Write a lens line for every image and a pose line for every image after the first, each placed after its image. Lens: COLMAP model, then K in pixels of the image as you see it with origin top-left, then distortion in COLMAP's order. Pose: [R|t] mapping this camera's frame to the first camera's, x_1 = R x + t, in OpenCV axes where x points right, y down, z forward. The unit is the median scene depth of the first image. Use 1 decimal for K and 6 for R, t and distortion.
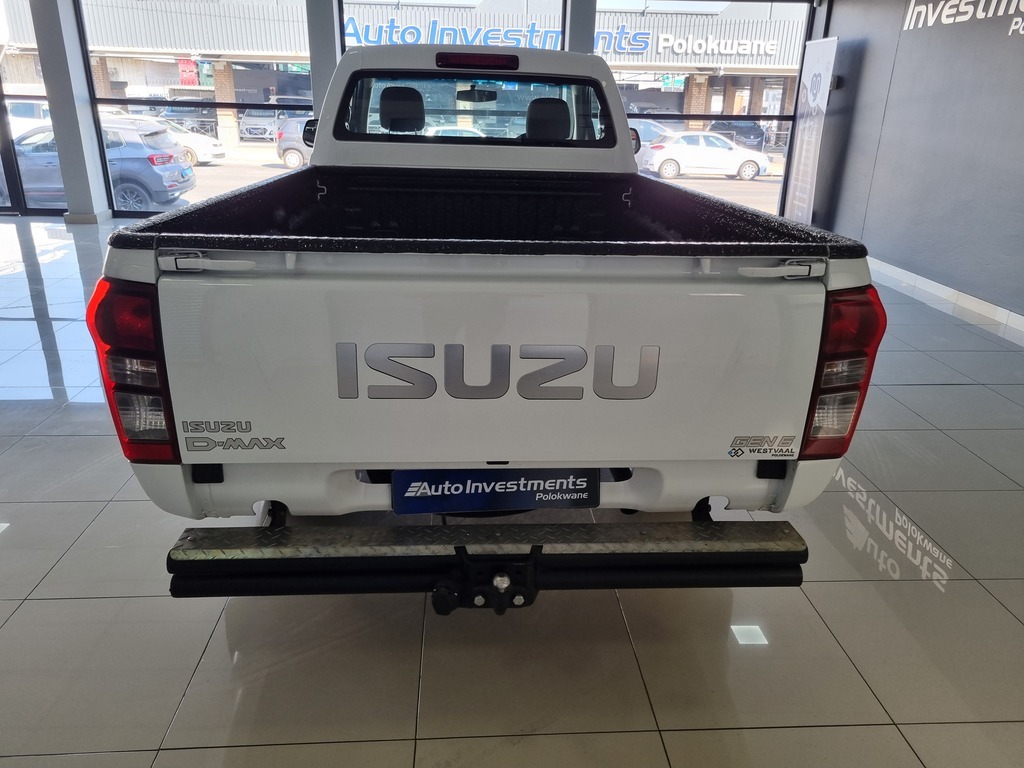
lens RADIAL K [[764.5, 0, 512.0], [0, 764.5, 384.0], [0, 0, 1]] dist [0.052749, -0.033422]
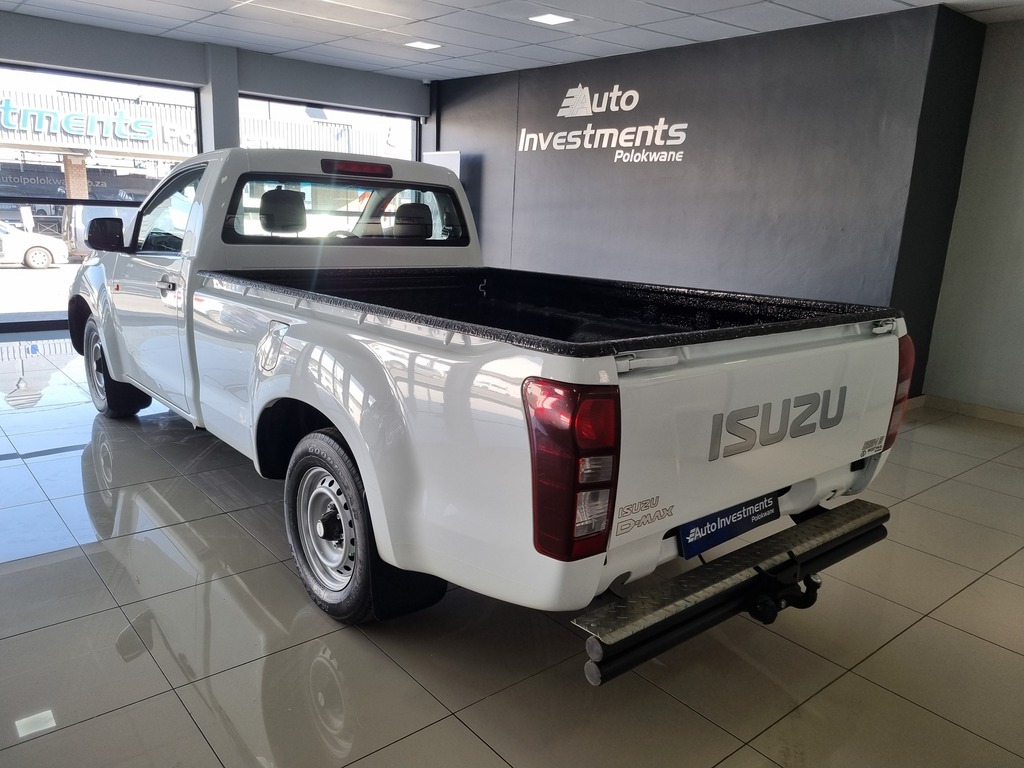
lens RADIAL K [[764.5, 0, 512.0], [0, 764.5, 384.0], [0, 0, 1]] dist [0.052749, -0.033422]
pose [[0.804731, -0.122742, 0.580812, -1.003957], [0.183700, 0.981857, -0.047027, -0.087512], [-0.564502, 0.144539, 0.812678, 0.152216]]
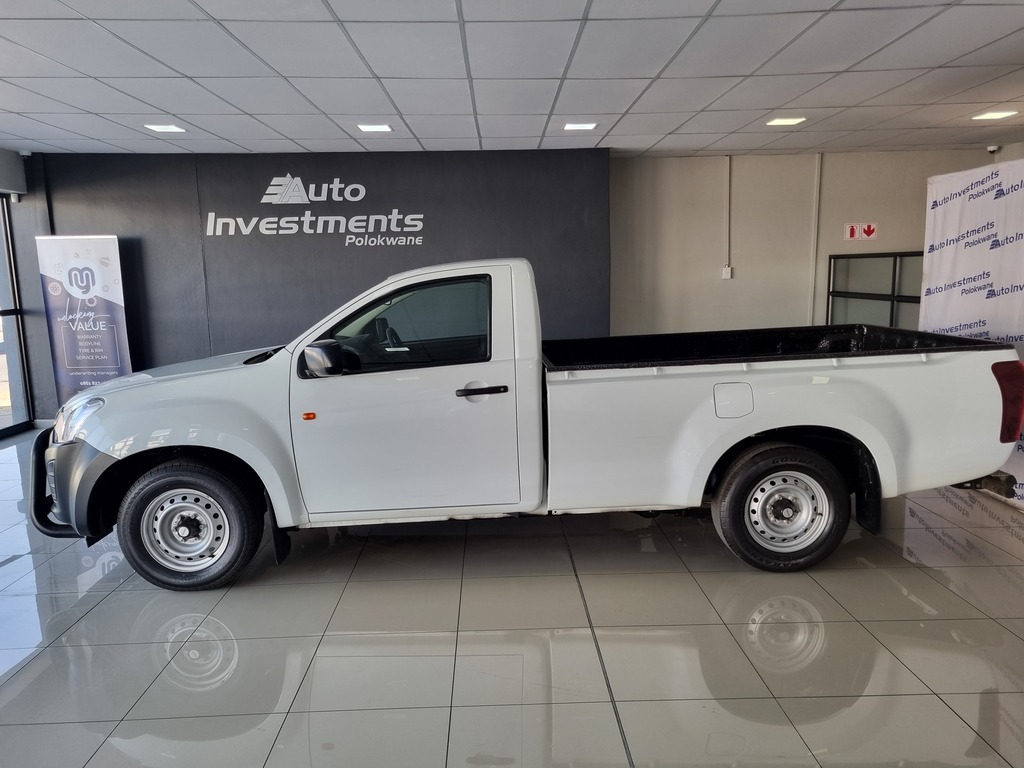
lens RADIAL K [[764.5, 0, 512.0], [0, 764.5, 384.0], [0, 0, 1]] dist [0.052749, -0.033422]
pose [[0.030289, -0.168851, 0.985176, -2.530498], [0.373425, 0.916172, 0.145544, -0.856473], [-0.927166, 0.363481, 0.090803, 1.907037]]
